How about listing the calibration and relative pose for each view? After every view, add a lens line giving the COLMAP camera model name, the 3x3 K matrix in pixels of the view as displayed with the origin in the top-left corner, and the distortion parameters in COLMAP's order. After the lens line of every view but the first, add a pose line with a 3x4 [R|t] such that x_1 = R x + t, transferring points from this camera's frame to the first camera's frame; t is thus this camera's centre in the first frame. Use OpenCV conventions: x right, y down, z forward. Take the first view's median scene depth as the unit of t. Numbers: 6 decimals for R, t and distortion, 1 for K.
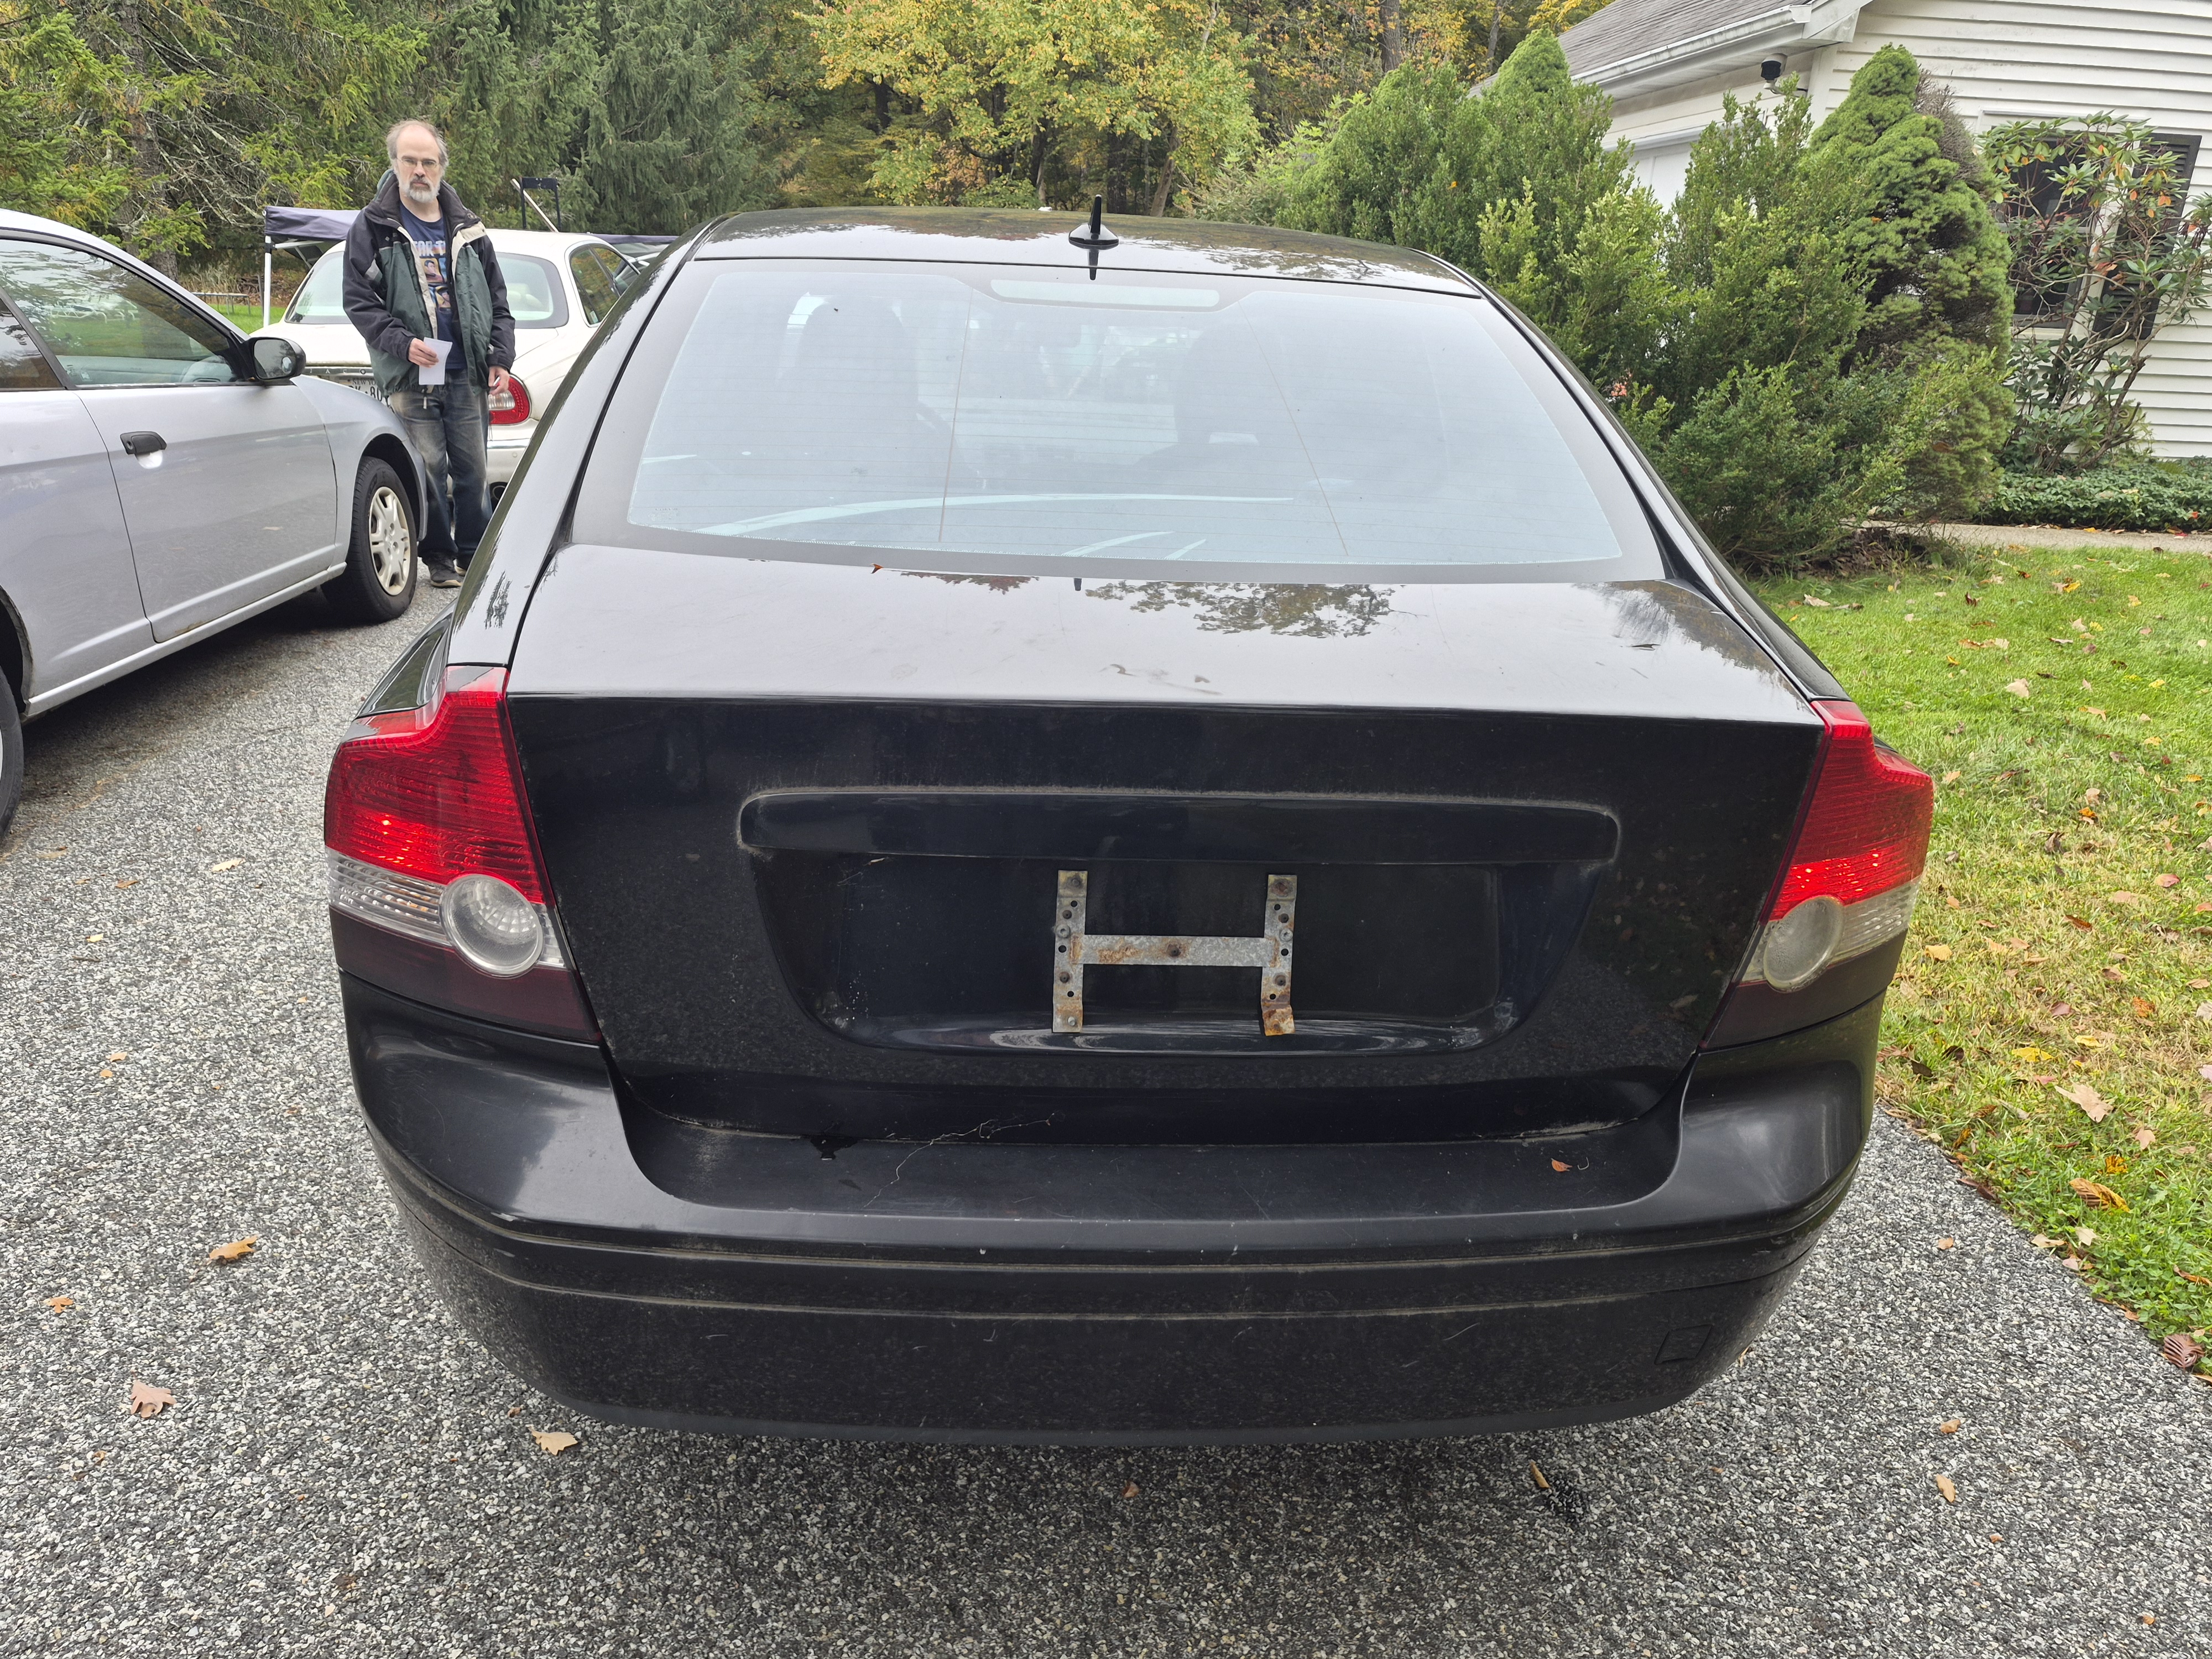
lens RADIAL K [[1522.7, 0, 1106.0], [0, 1522.7, 829.5], [0, 0, 1]] dist [0.004663, -0.001065]
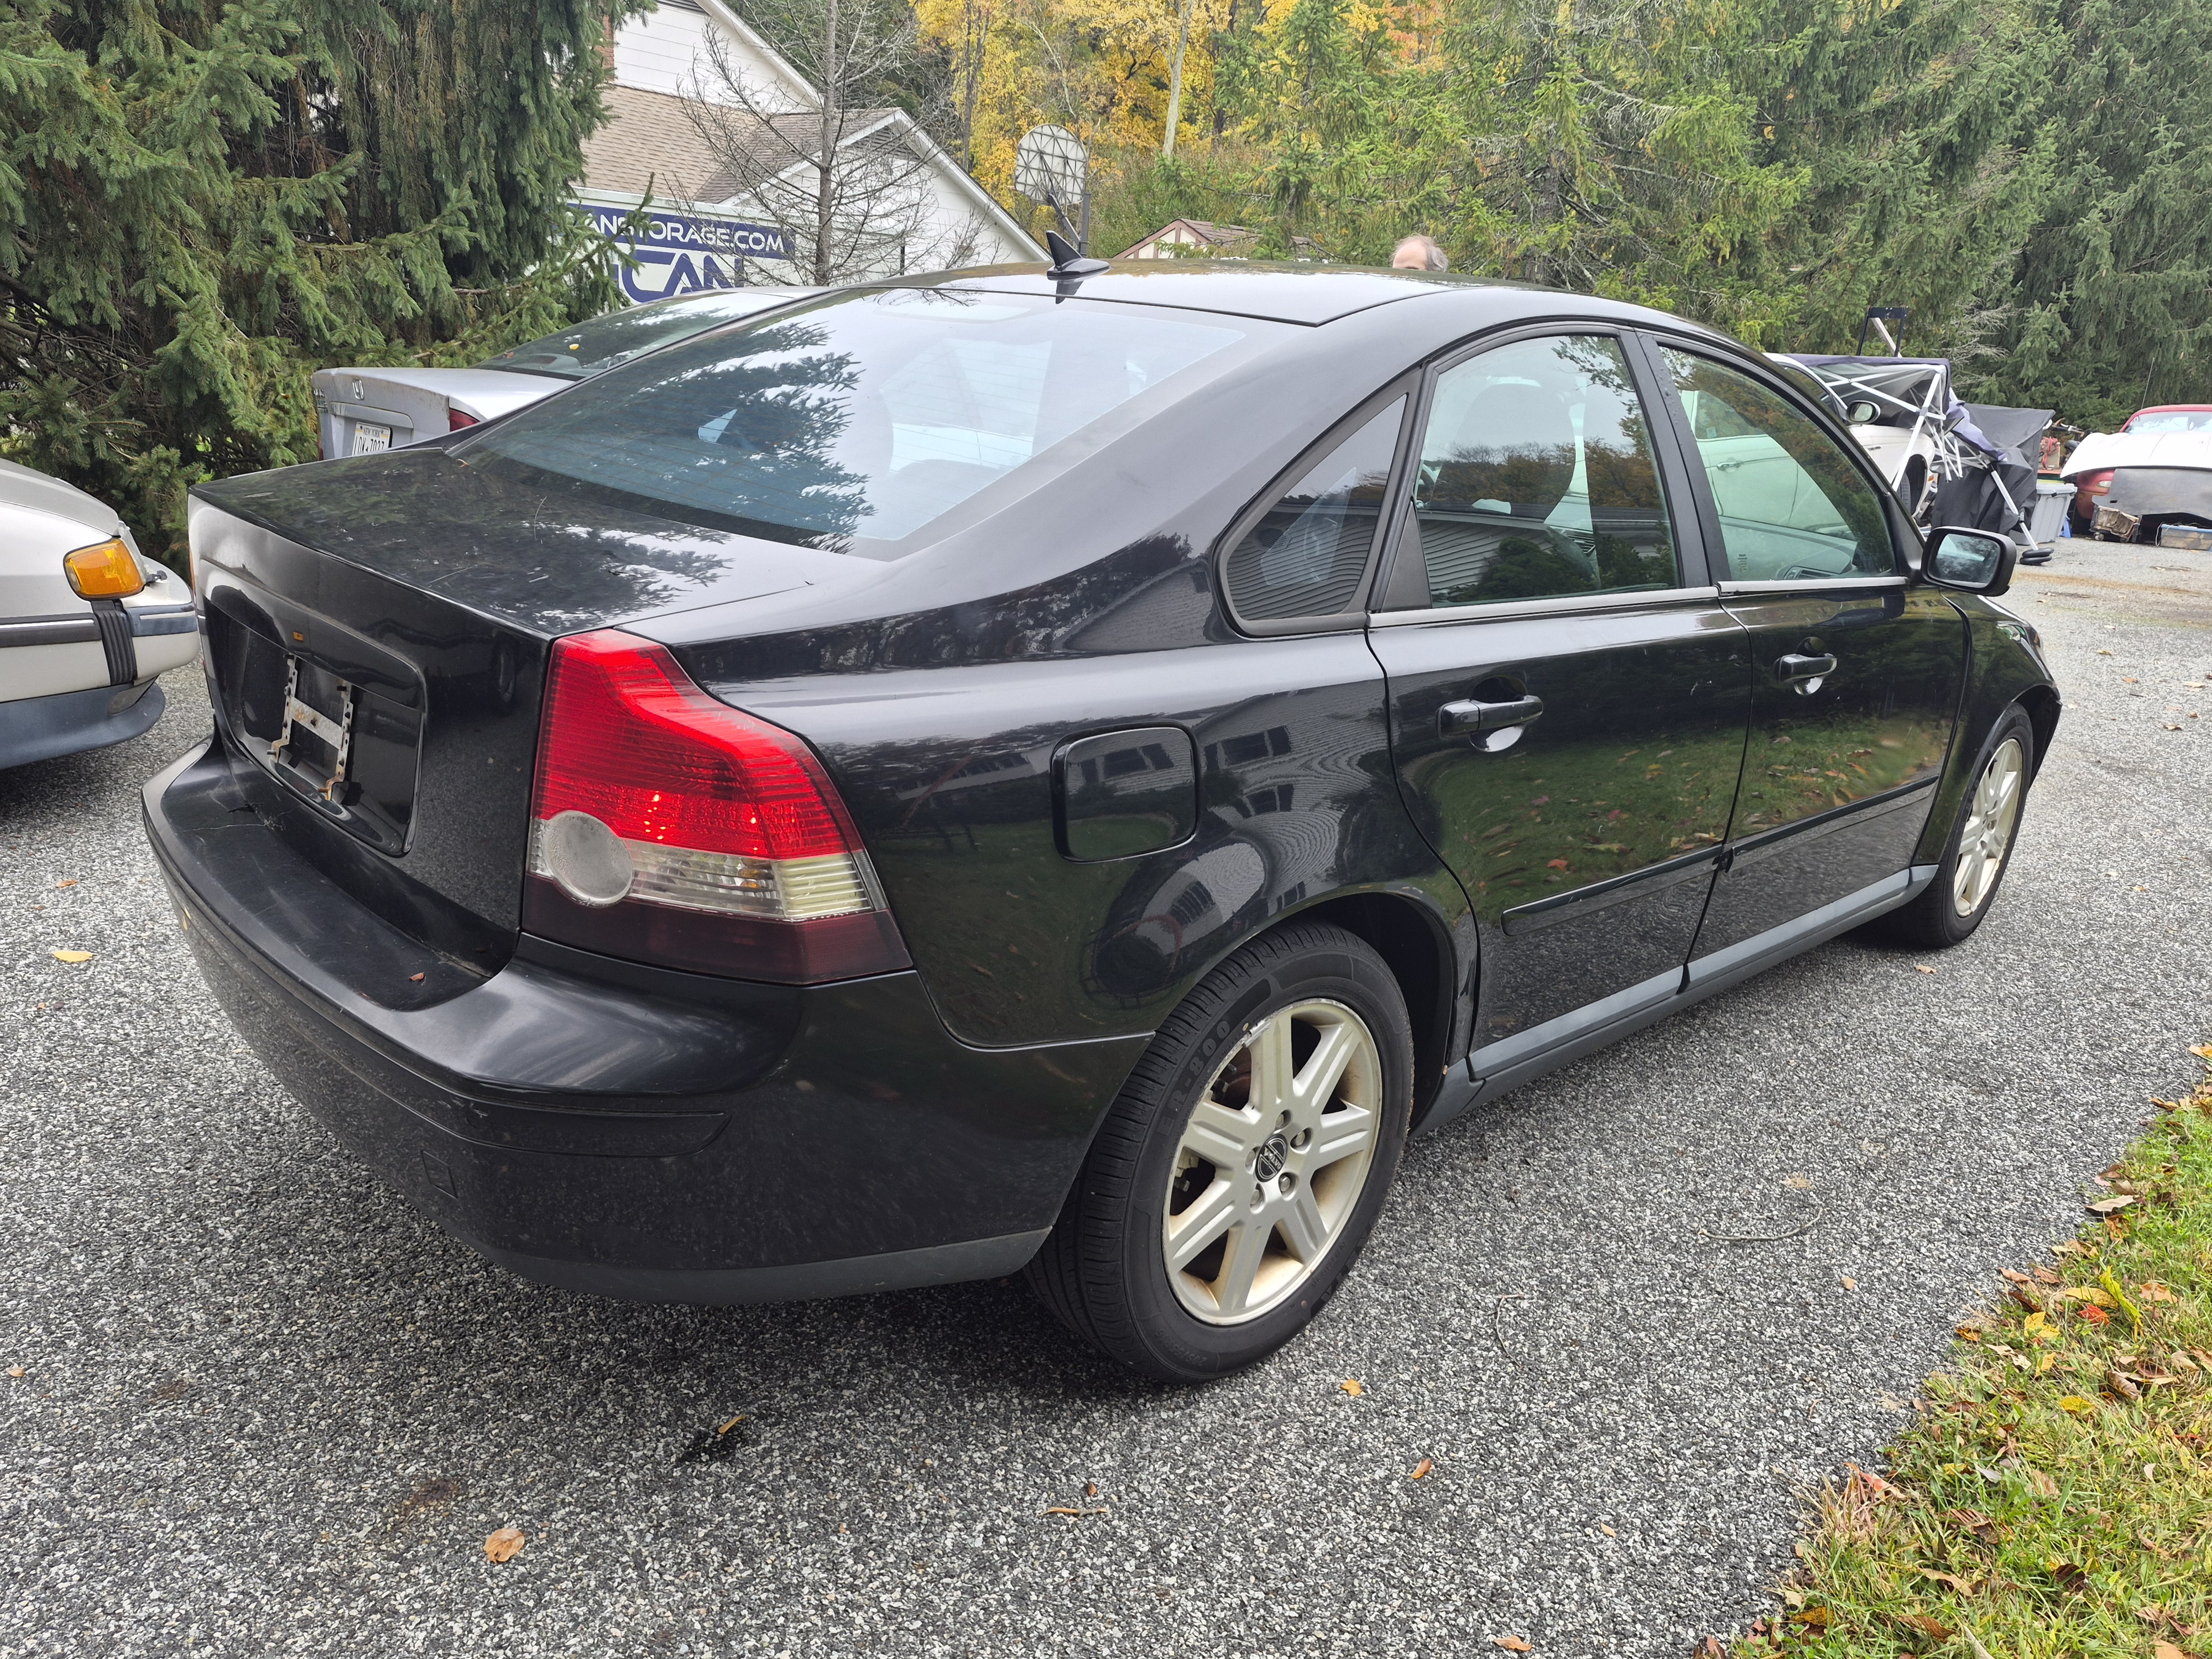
lens RADIAL K [[1539.8, 0, 1106.0], [0, 1539.8, 829.5], [0, 0, 1]] dist [0.009609, 0.002666]
pose [[0.638741, 0.239569, -0.731175, 0.926725], [-0.301287, 0.952283, 0.048817, -0.066298], [0.707981, 0.189112, 0.680441, 0.338163]]
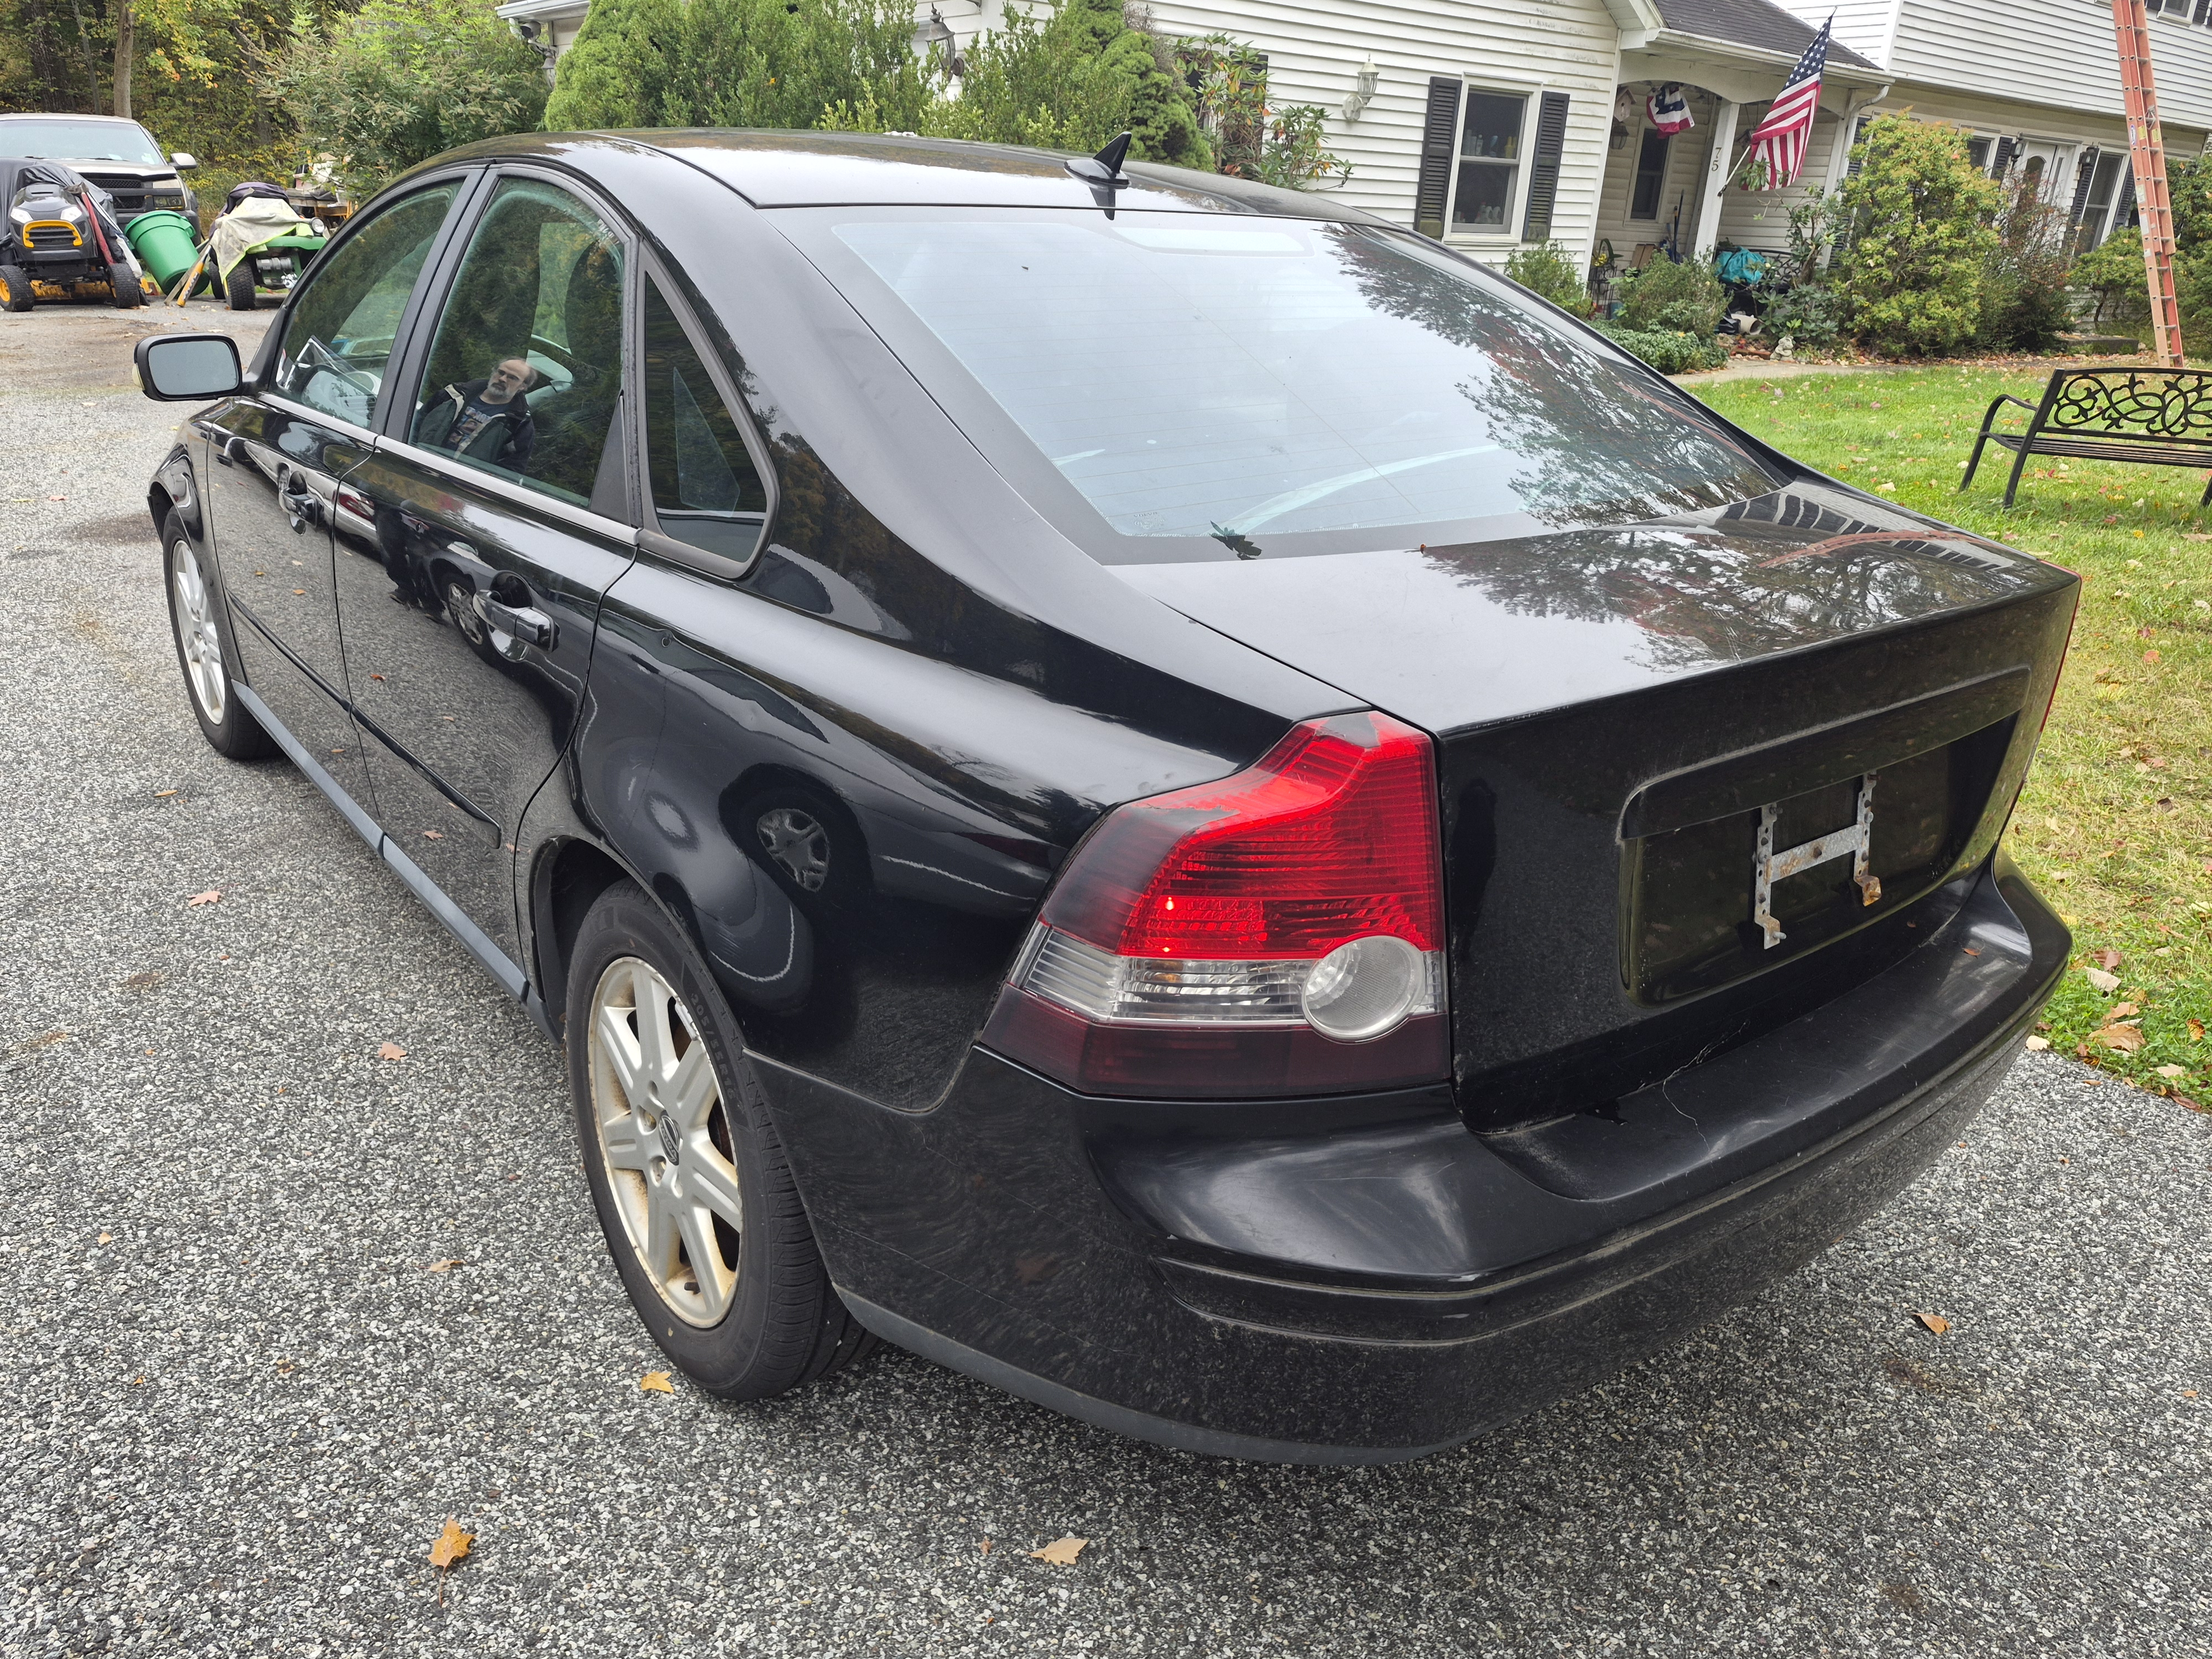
lens RADIAL K [[1504.6, 0, 1106.0], [0, 1504.6, 829.5], [0, 0, 1]] dist [0.010508, 0.000721]
pose [[0.837822, -0.213452, 0.502486, -0.574257], [0.178109, 0.976908, 0.118012, -0.098368], [-0.516073, -0.009376, 0.856493, 0.182535]]
